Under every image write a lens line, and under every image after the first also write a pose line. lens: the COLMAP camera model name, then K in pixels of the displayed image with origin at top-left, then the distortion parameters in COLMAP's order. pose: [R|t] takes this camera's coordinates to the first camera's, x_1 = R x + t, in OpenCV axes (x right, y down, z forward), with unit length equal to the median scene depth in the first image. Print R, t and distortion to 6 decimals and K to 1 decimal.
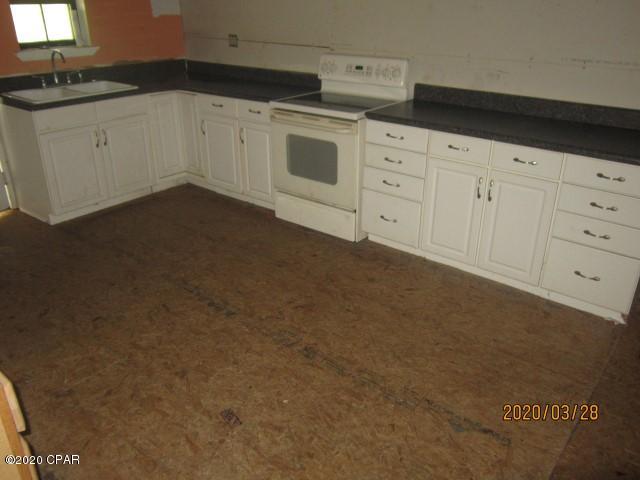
lens RADIAL K [[532.7, 0, 320.3], [0, 532.7, 240.1], [0, 0, 1]] dist [0.000924, 0.003713]
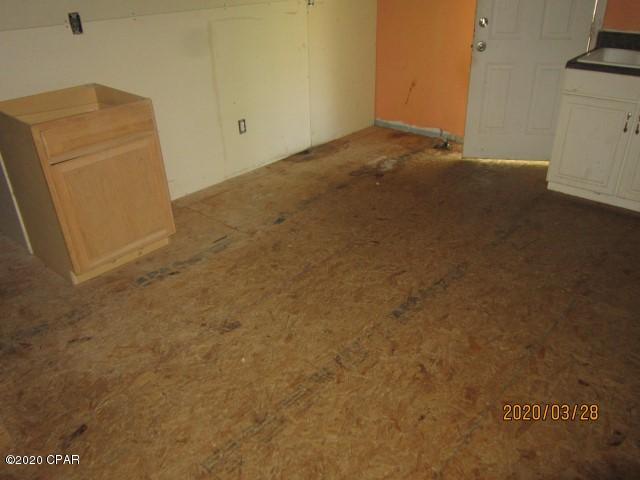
lens RADIAL K [[532.7, 0, 321.0], [0, 532.7, 240.2], [0, 0, 1]] dist [0.000924, 0.003713]
pose [[-0.037836, 0.480866, -0.875978, 0.562450], [-0.405378, 0.793849, 0.453291, -0.315382], [0.913366, 0.372253, 0.164897, 0.701337]]
